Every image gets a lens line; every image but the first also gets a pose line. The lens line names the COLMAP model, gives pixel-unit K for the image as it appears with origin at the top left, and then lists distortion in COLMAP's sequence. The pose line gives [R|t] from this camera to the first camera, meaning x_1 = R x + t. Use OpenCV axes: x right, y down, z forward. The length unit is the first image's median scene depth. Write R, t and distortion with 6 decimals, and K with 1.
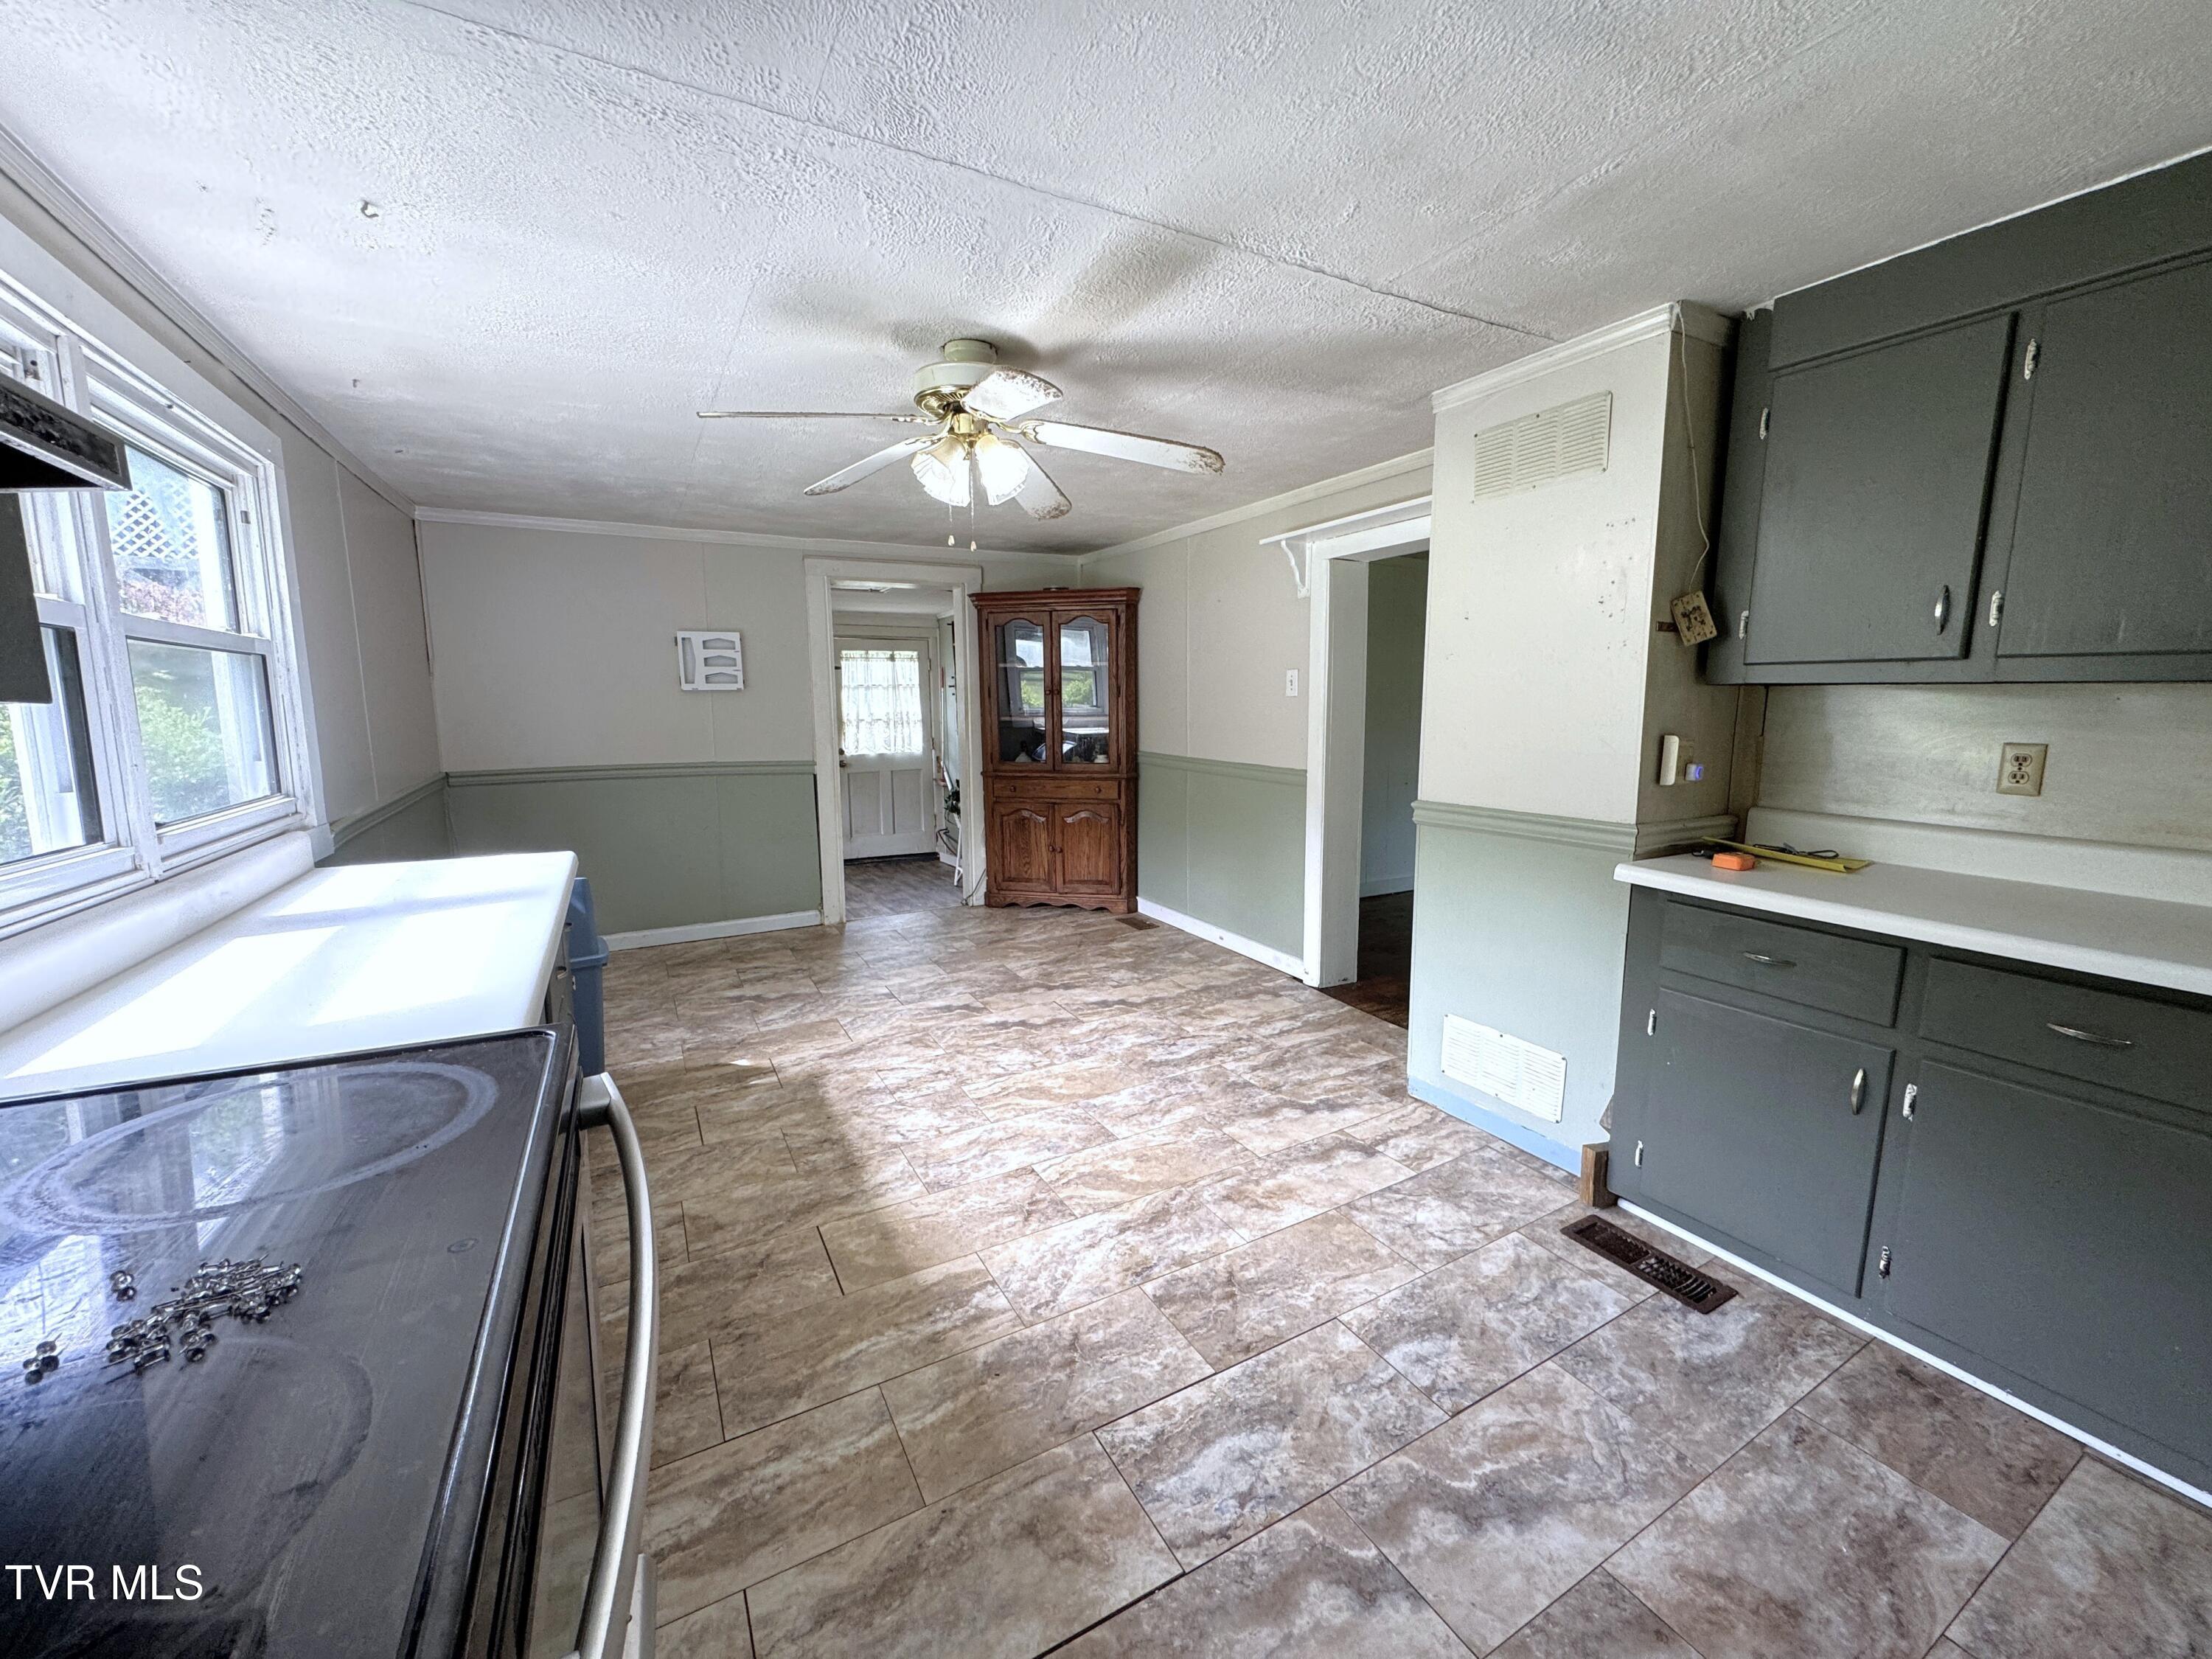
lens RADIAL K [[879.1, 0, 1105.0], [0, 879.1, 827.7], [0, 0, 1]] dist [-0.002004, 0.000090]
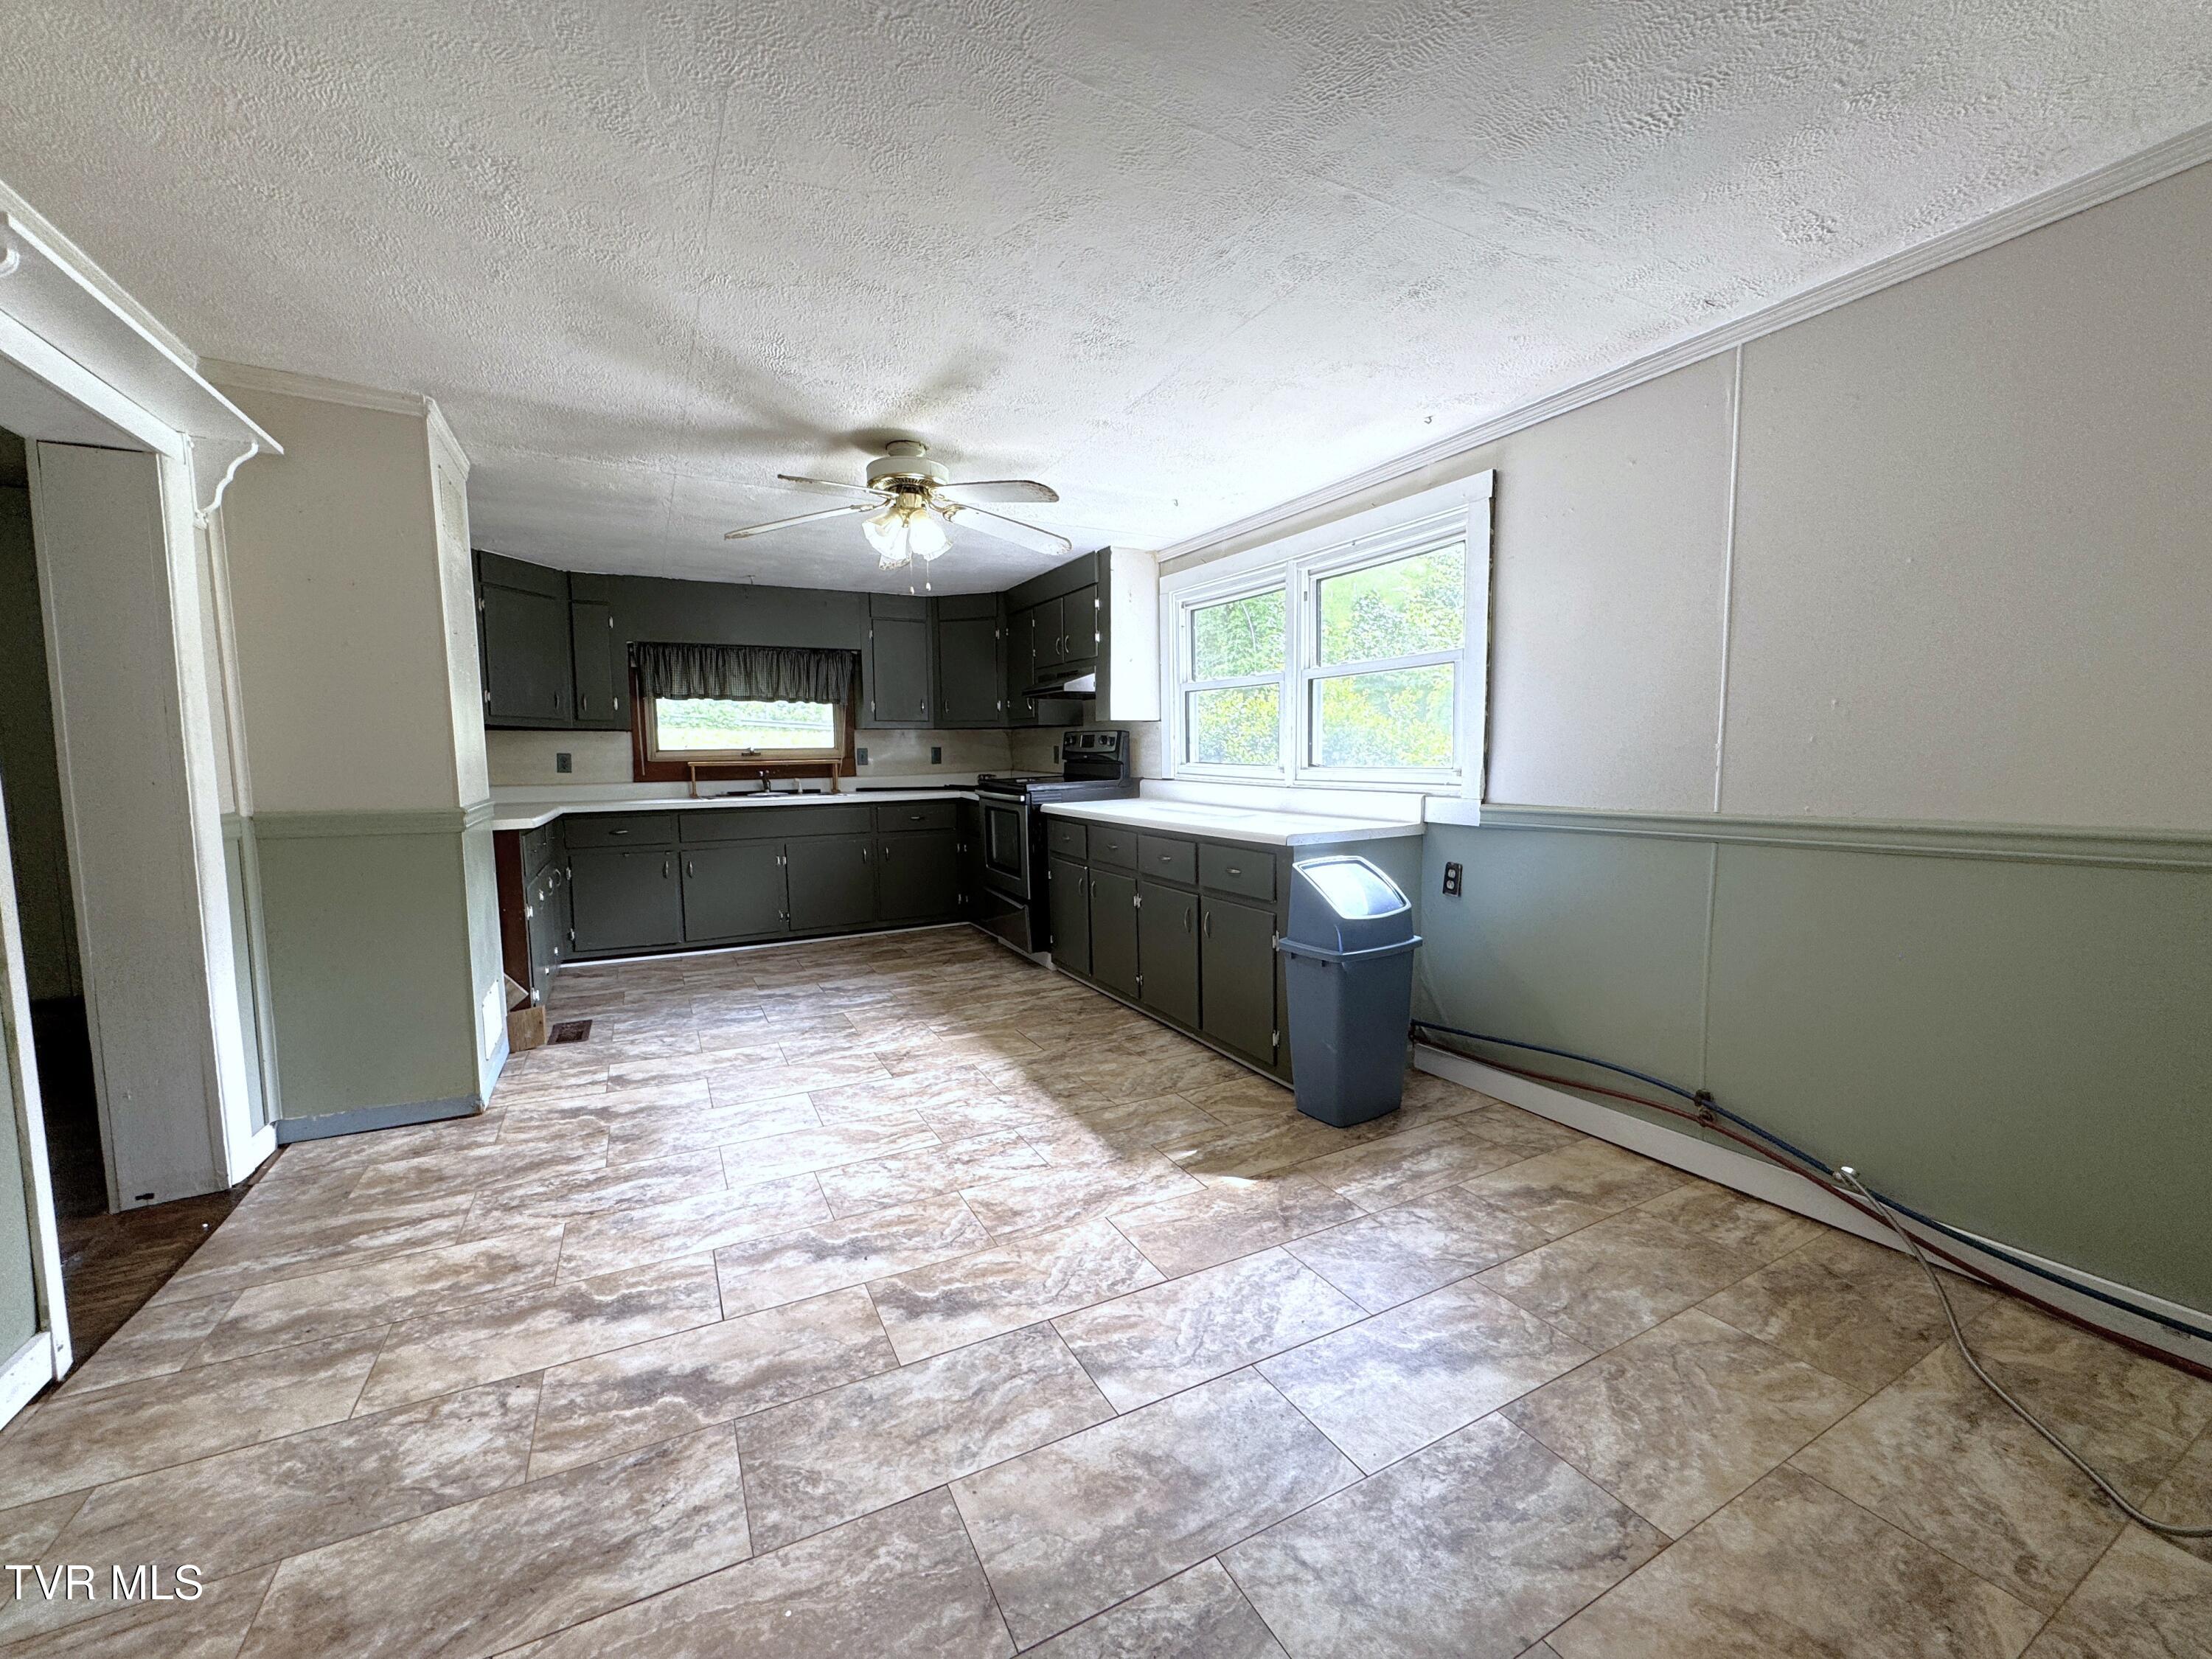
lens RADIAL K [[879.1, 0, 1105.0], [0, 879.1, 827.7], [0, 0, 1]] dist [-0.002004, 0.000090]
pose [[-0.999637, 0.015155, 0.022258, -0.340547], [0.019793, 0.973979, 0.225774, -0.193094], [-0.018257, 0.226132, -0.973925, 1.732128]]
